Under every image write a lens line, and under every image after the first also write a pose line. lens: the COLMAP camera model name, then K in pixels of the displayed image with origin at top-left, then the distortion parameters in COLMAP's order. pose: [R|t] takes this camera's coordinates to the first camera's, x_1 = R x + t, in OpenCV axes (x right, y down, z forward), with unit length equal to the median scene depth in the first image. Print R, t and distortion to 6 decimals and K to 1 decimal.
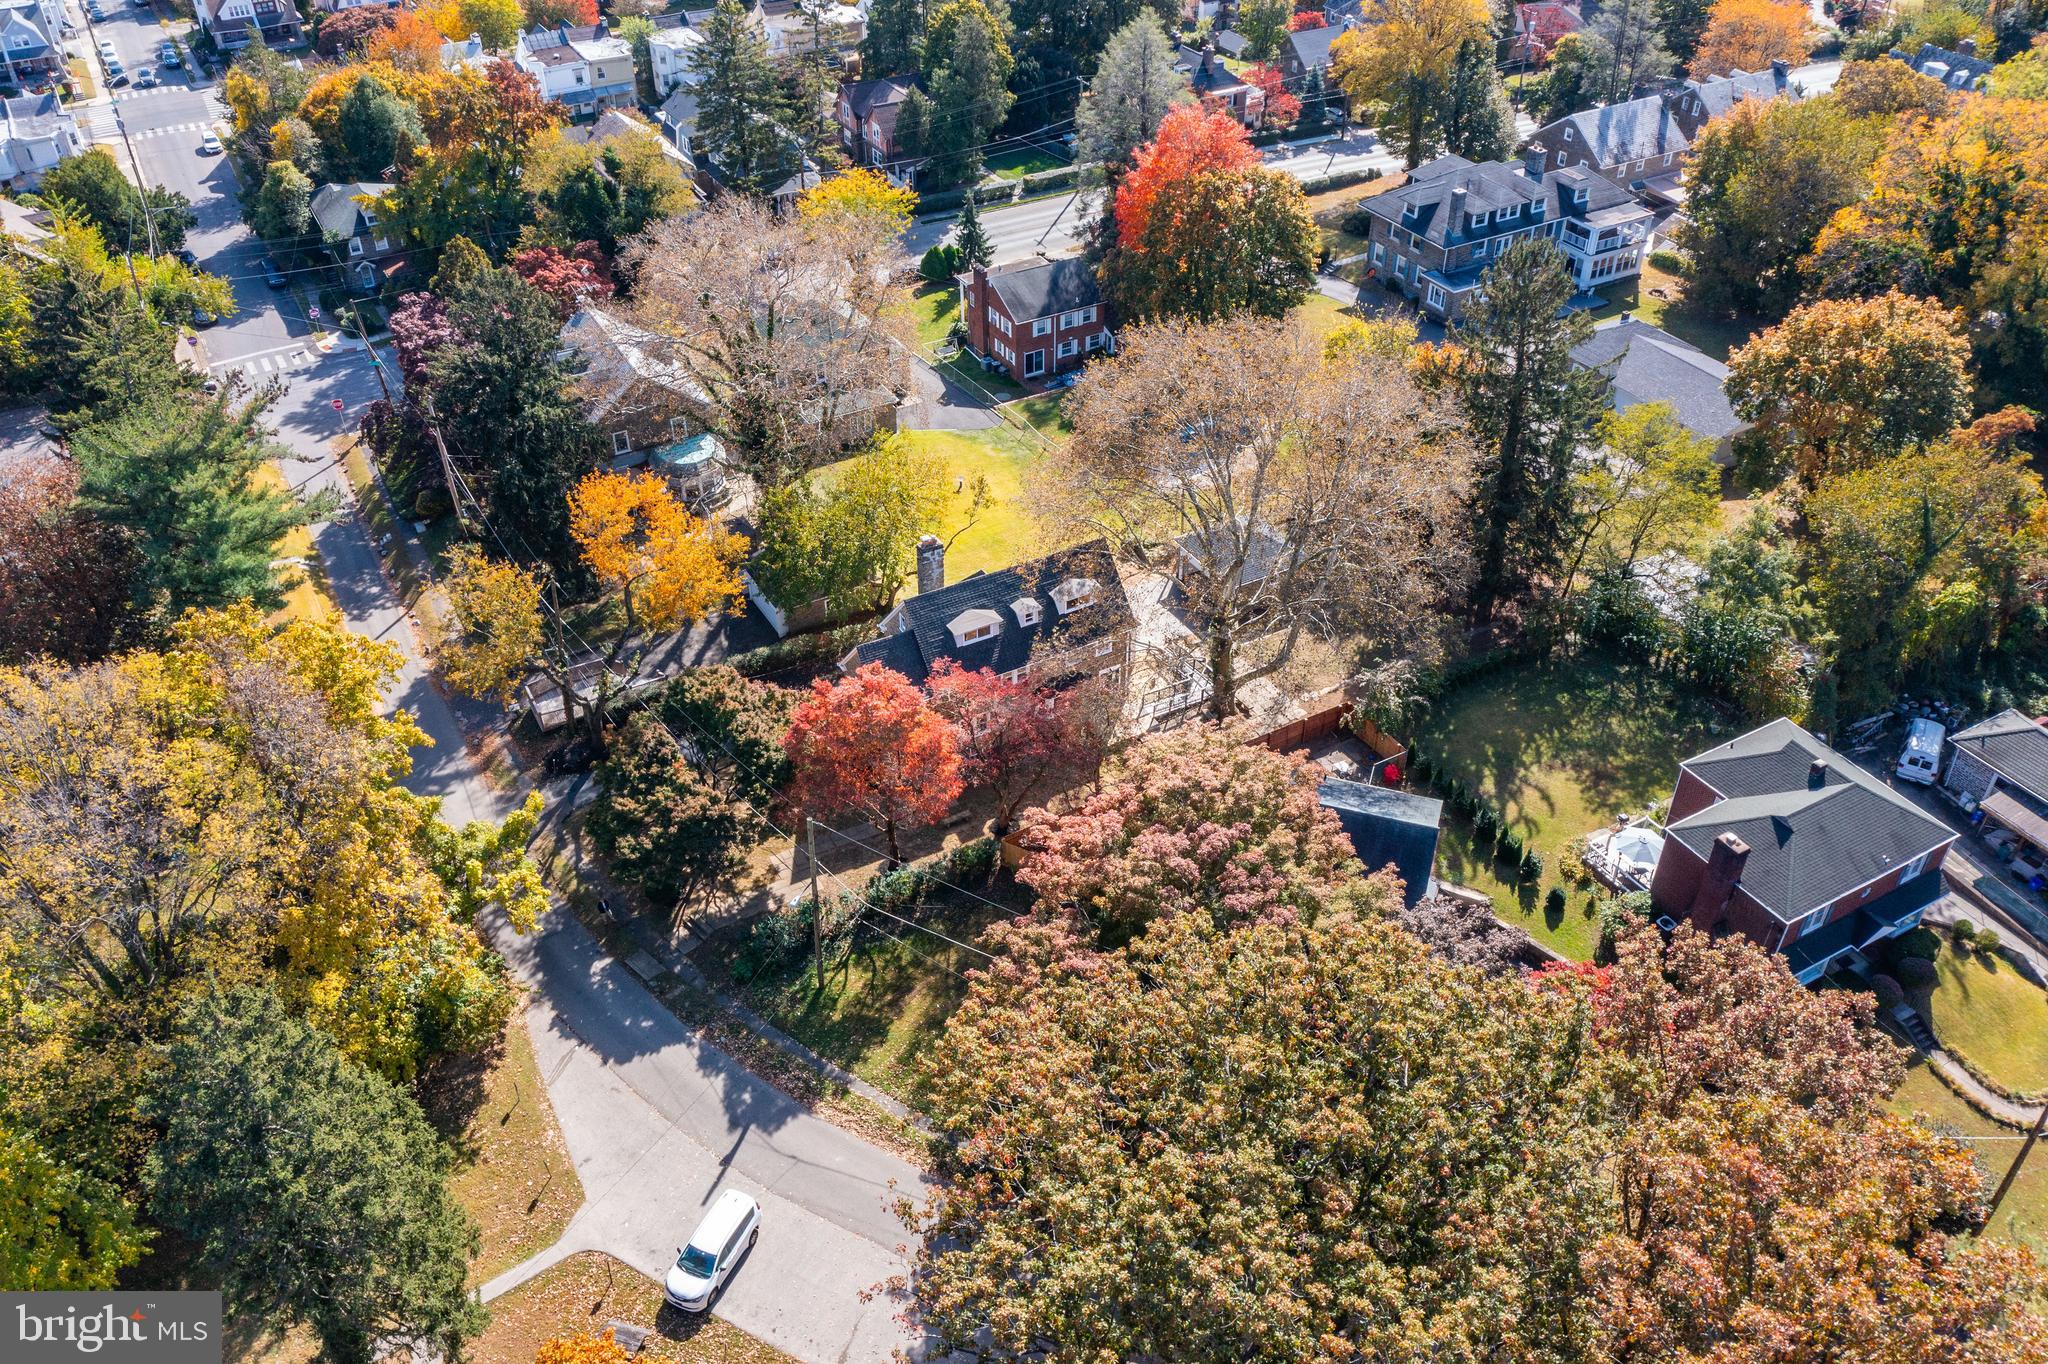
lens RADIAL K [[1630.9, 0, 1011.3], [0, 1630.9, 681.3], [0, 0, 1]] dist [-0.011956, 0.003917]
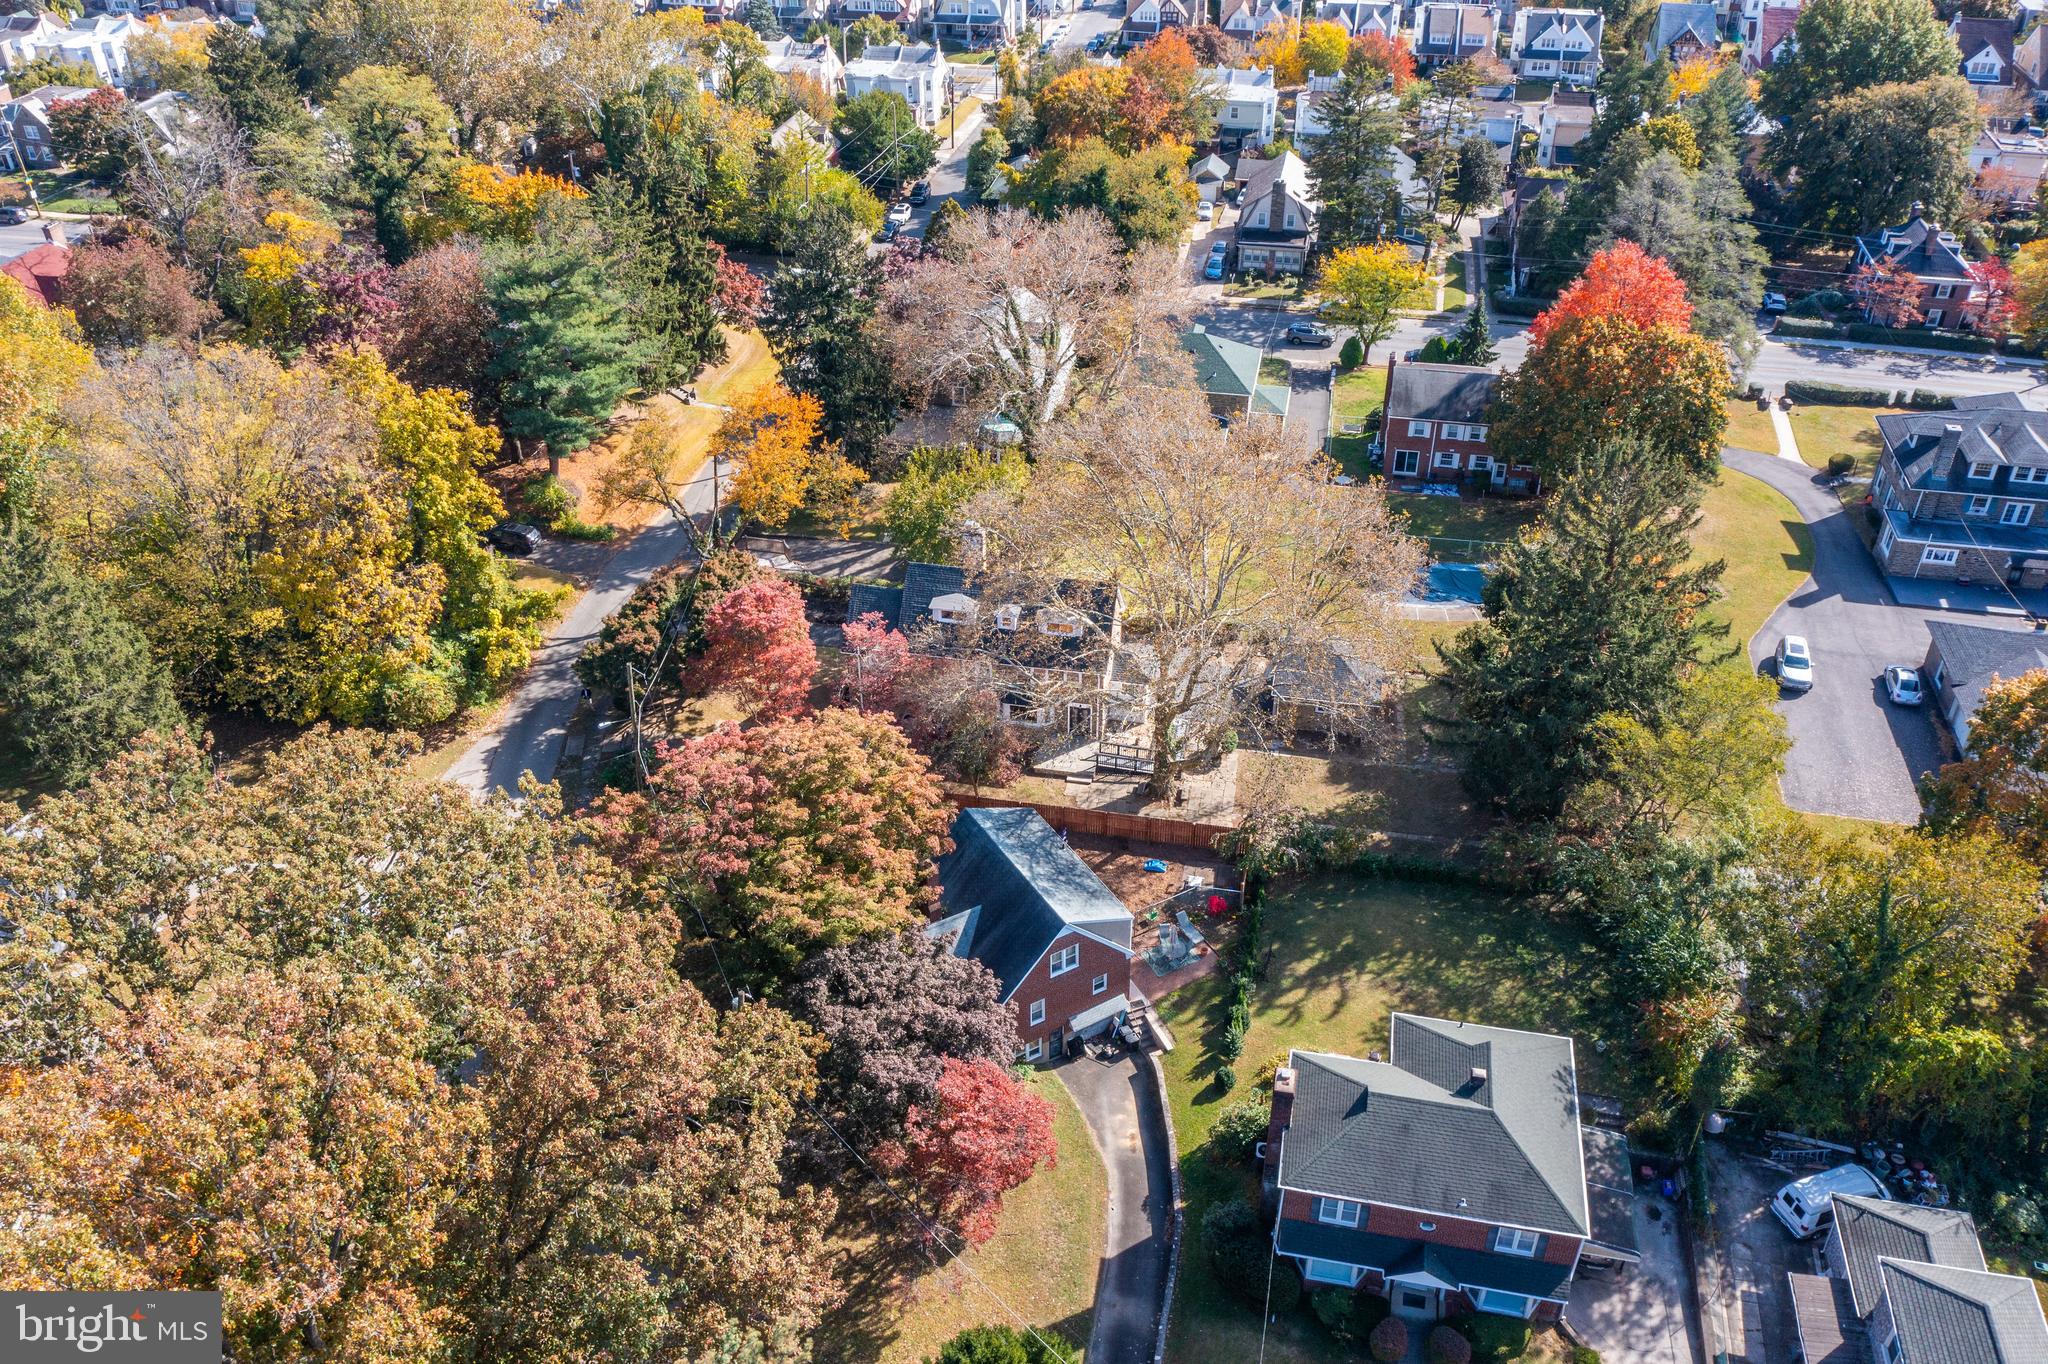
lens RADIAL K [[1612.1, 0, 1019.1], [0, 1612.1, 686.6], [0, 0, 1]] dist [-0.010596, 0.008054]
pose [[0.755587, 0.379336, -0.534034, 0.604450], [-0.395564, 0.914057, 0.089604, -0.099827], [0.522128, 0.143541, 0.840701, 0.127456]]
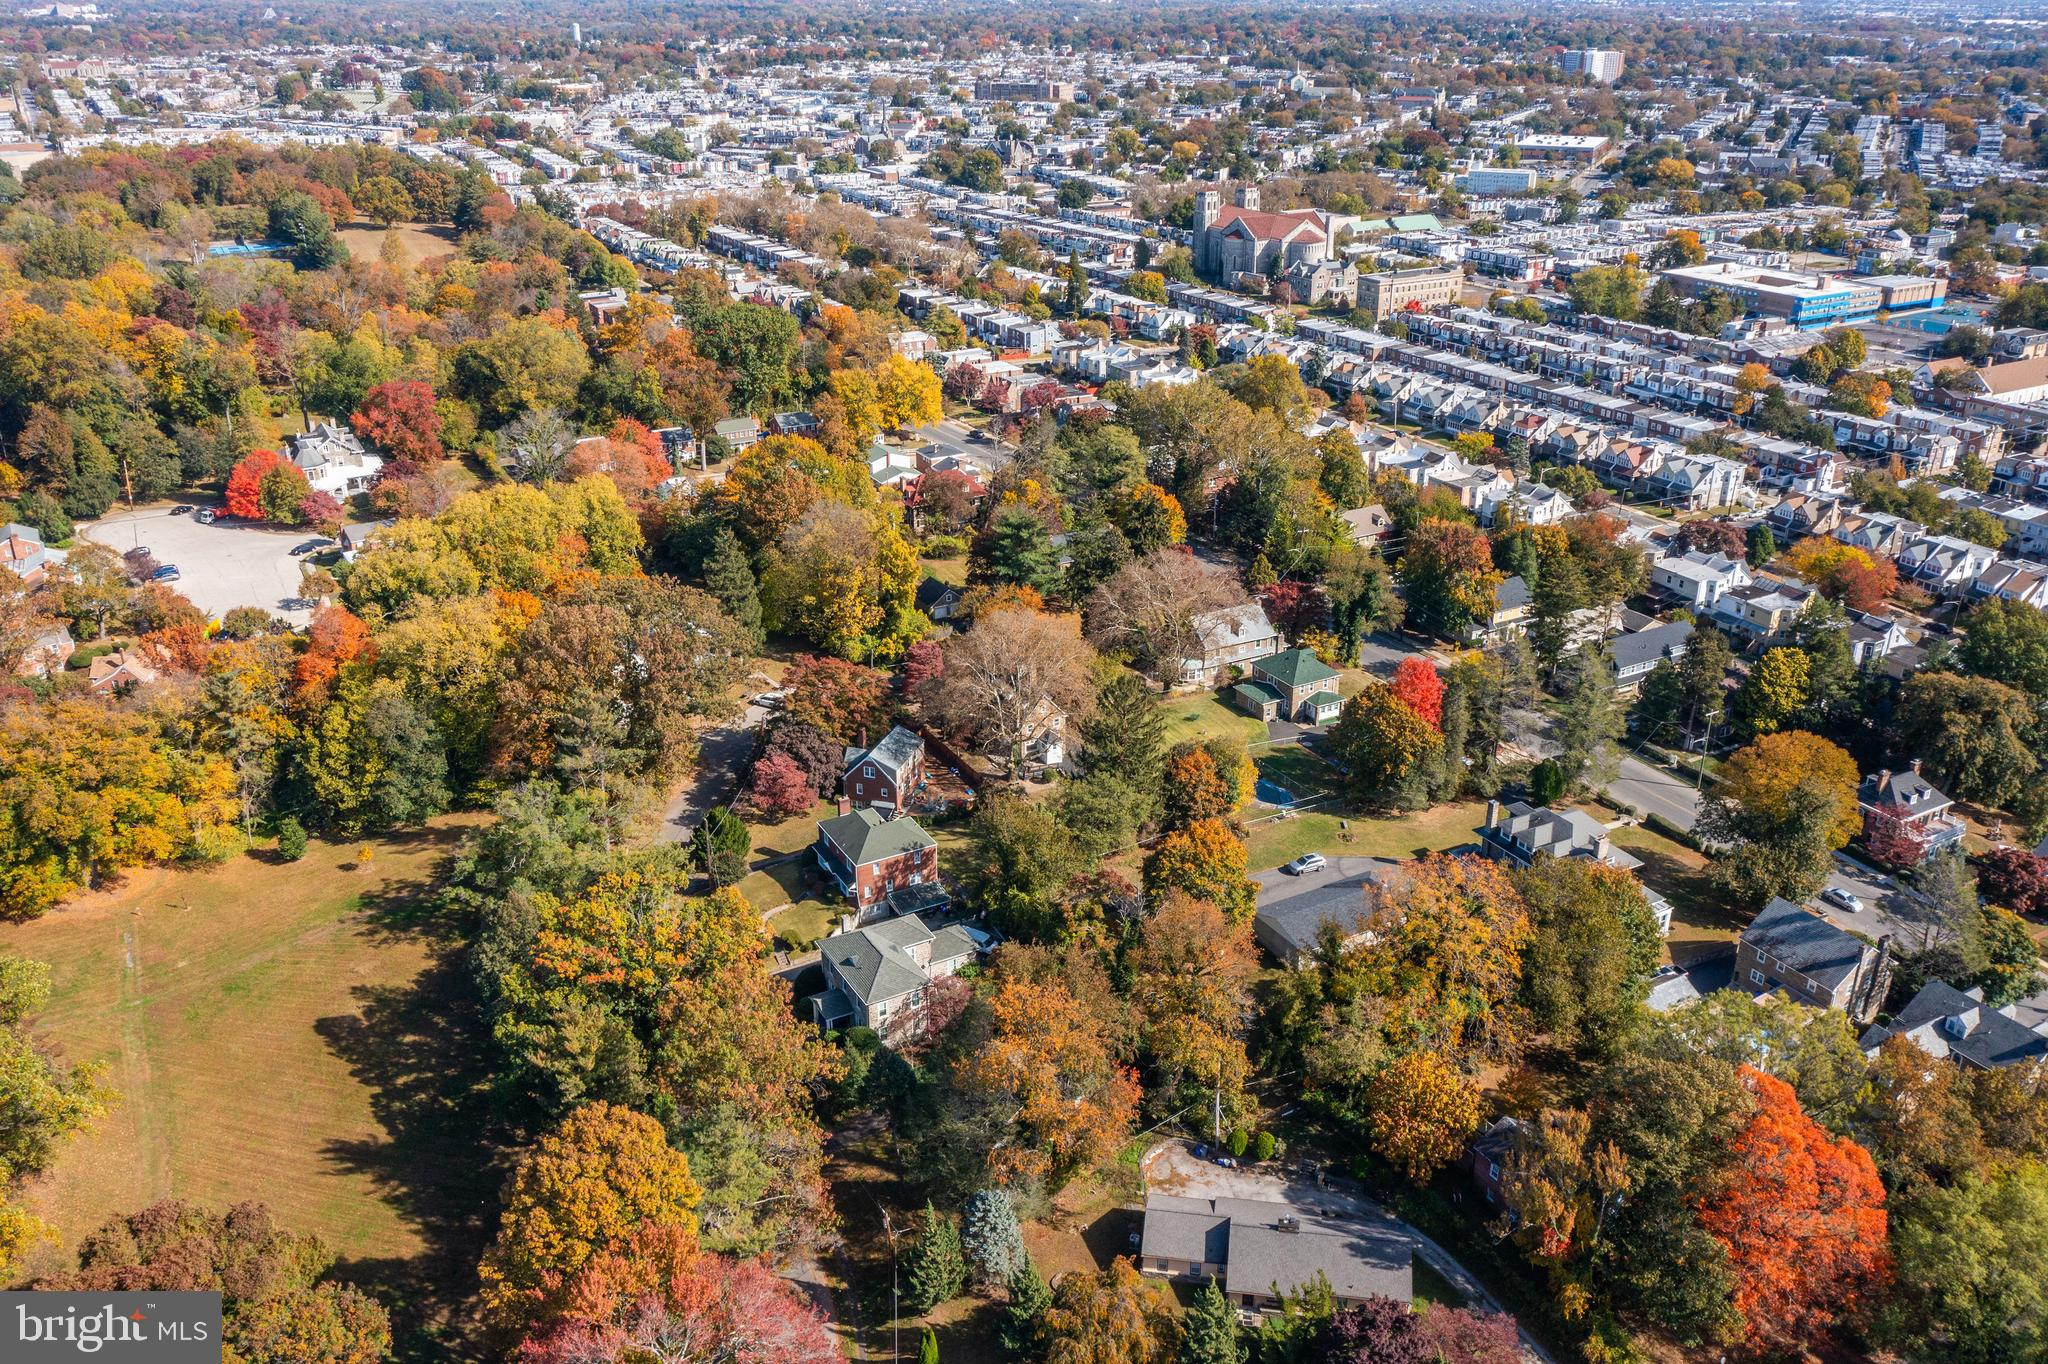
lens RADIAL K [[1612.1, 0, 1019.1], [0, 1612.1, 686.6], [0, 0, 1]] dist [-0.010596, 0.008054]
pose [[-0.001216, 0.412861, -0.910793, 2.269363], [-0.604353, 0.725341, 0.329603, -0.877849], [0.796716, 0.550841, 0.248632, 0.394966]]
